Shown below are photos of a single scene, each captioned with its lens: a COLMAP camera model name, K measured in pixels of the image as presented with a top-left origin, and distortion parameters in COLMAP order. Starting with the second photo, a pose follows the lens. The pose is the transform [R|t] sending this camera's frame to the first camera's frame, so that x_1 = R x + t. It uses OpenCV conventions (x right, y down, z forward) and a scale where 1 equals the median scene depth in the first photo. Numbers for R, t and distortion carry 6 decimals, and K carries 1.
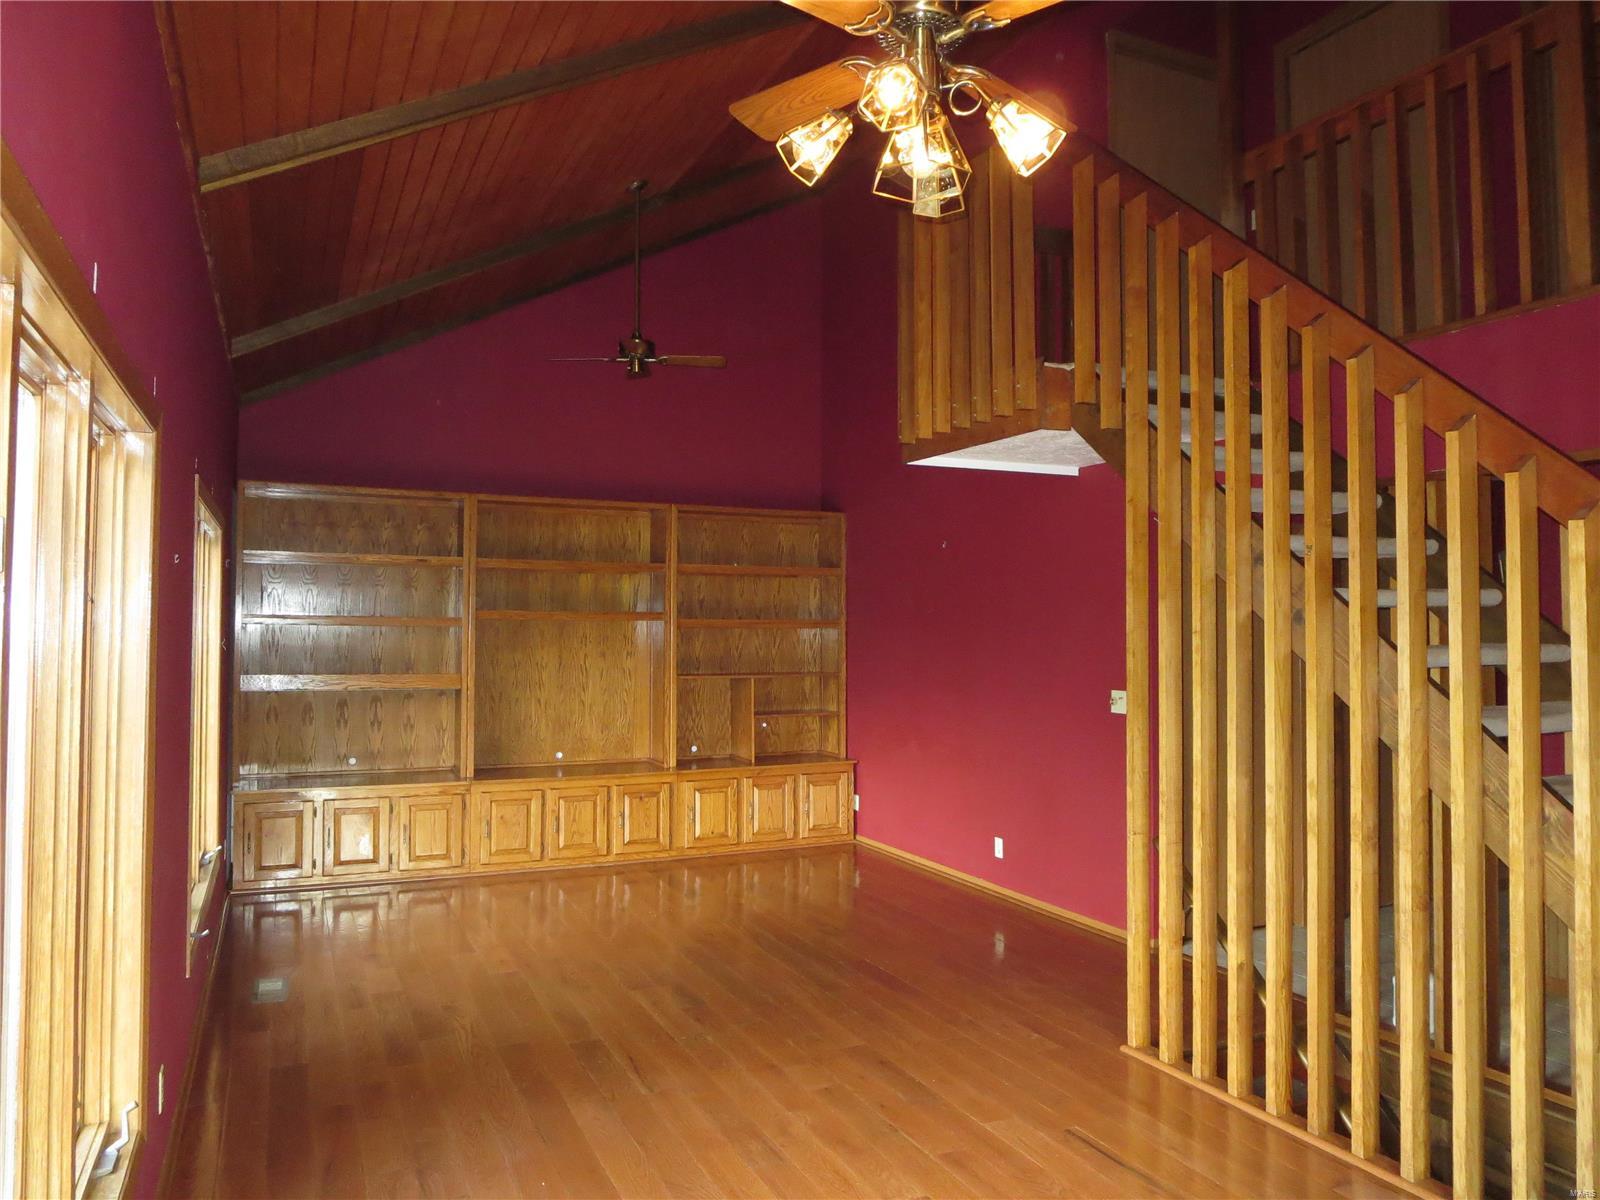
lens RADIAL K [[1107.0, 0, 800.4], [0, 1107.0, 593.6], [0, 0, 1]] dist [-0.036560, -0.010631]
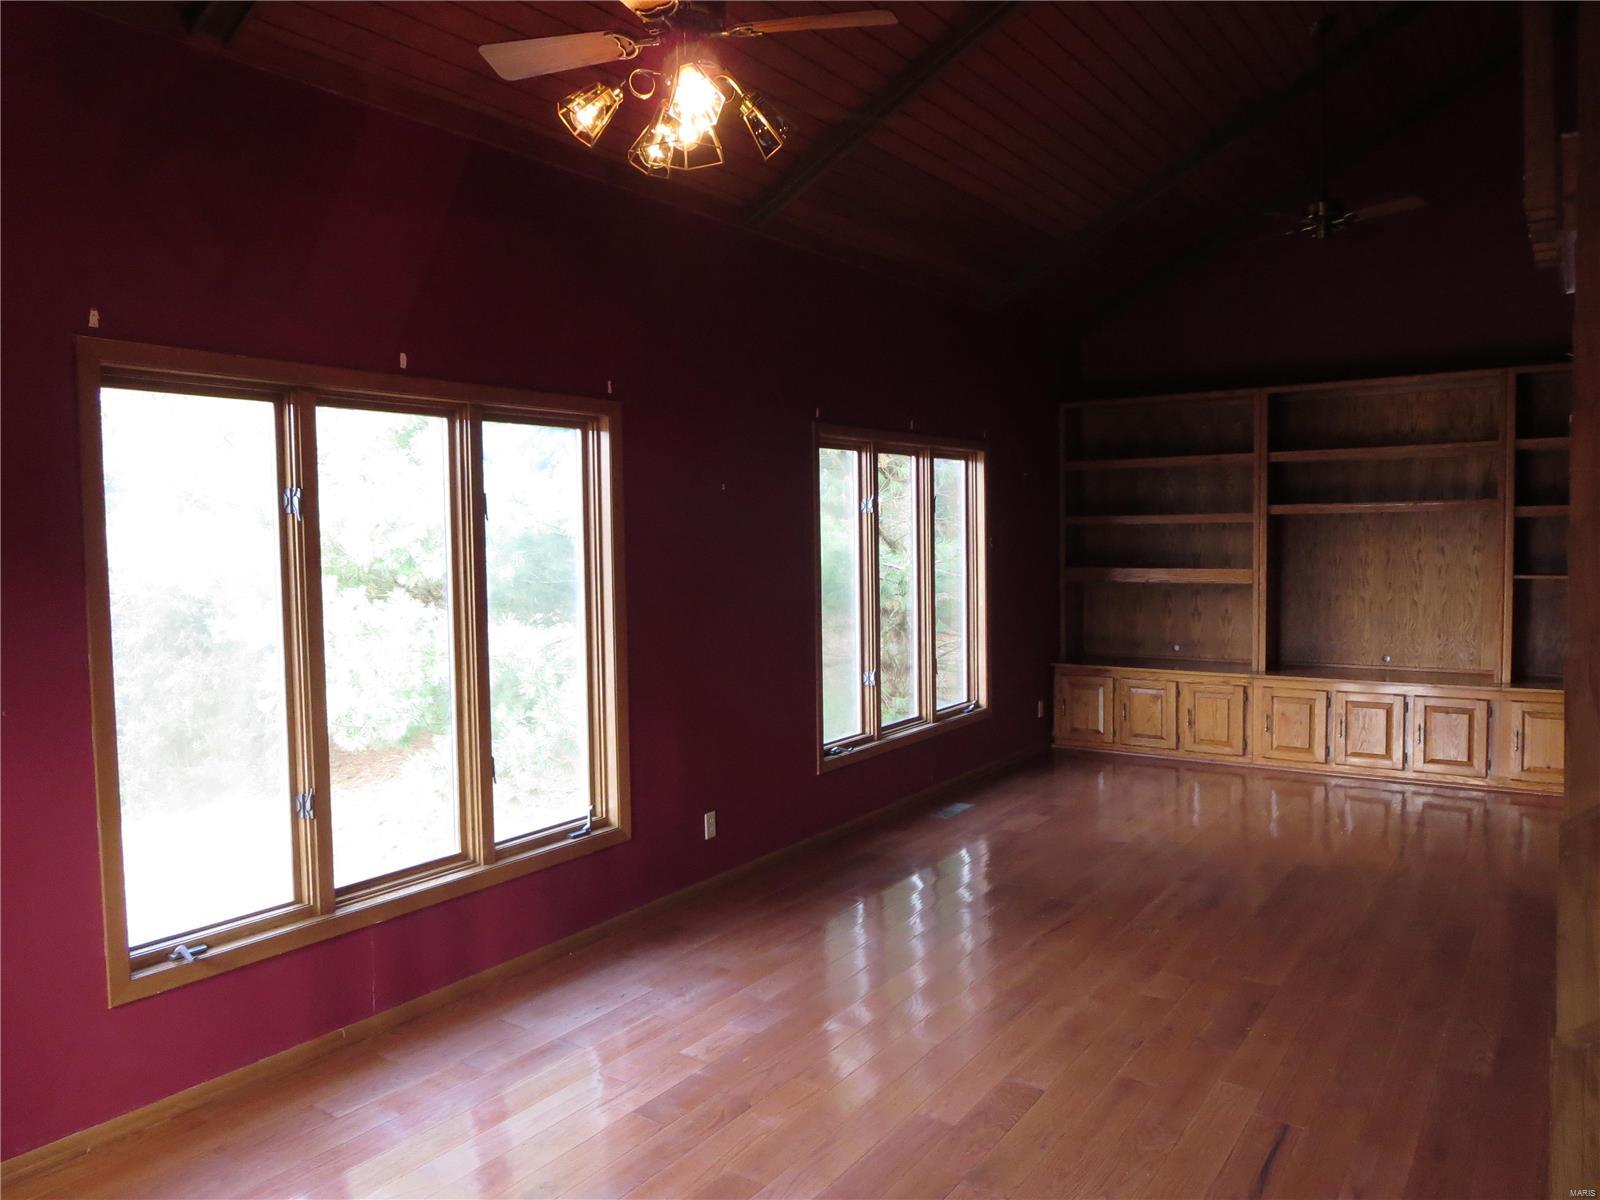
lens RADIAL K [[1107.0, 0, 800.3], [0, 1107.0, 598.6], [0, 0, 1]] dist [-0.036560, -0.010631]
pose [[0.496286, 0.038575, -0.867302, 0.366973], [0.053020, 0.995801, 0.074629, 0.002318], [0.866539, -0.083022, 0.492156, 0.141959]]
